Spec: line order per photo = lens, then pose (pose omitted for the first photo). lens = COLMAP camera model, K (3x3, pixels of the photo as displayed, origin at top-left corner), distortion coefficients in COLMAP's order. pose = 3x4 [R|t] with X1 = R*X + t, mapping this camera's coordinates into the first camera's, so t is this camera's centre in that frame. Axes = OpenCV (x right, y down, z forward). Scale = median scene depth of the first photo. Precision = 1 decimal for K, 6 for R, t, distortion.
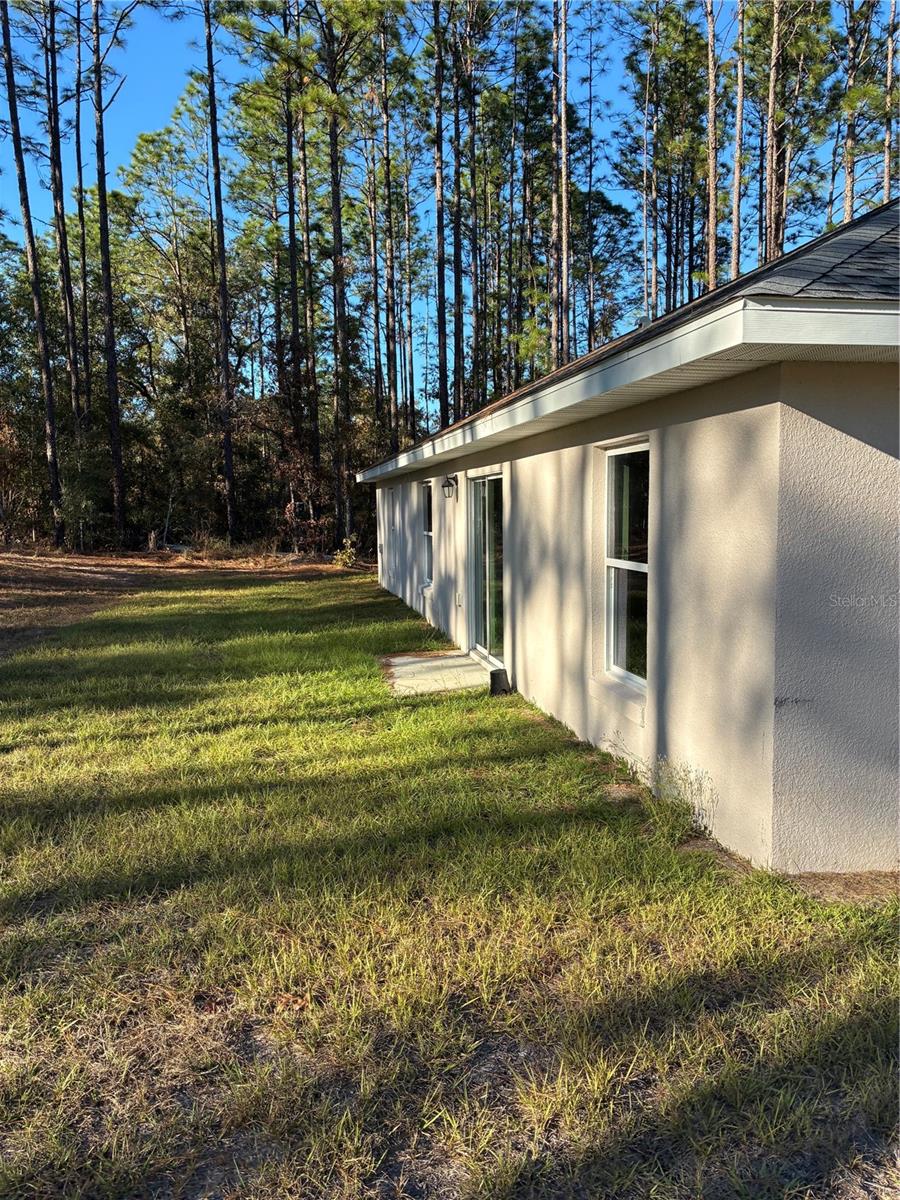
lens RADIAL K [[908.7, 0, 448.2], [0, 908.7, 611.5], [0, 0, 1]] dist [0.048029, -0.069595]
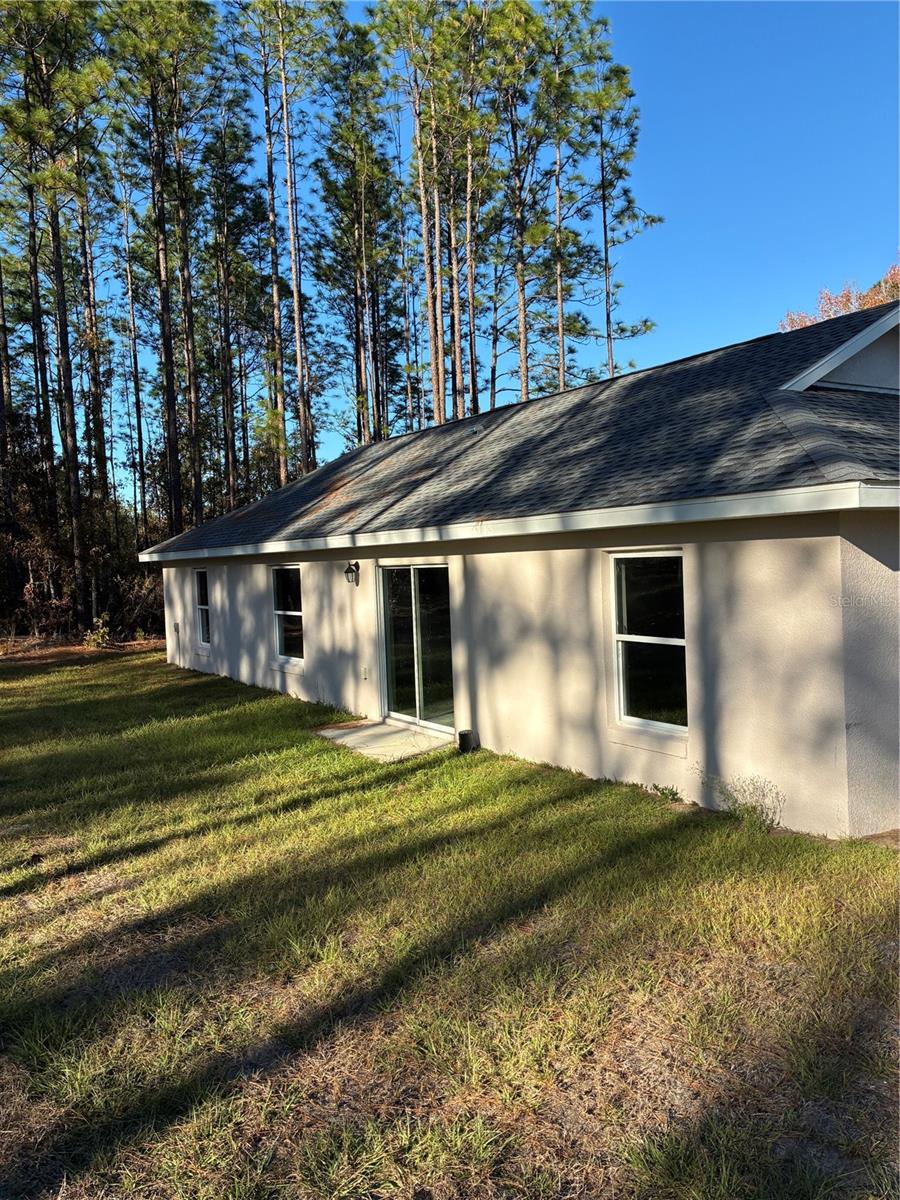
lens RADIAL K [[908.7, 0, 457.5], [0, 908.7, 602.7], [0, 0, 1]] dist [0.048029, -0.069595]
pose [[0.921854, -0.043056, 0.385138, -0.432763], [0.072183, 0.995494, -0.061485, -0.031513], [-0.380755, 0.084481, 0.920809, -0.100051]]
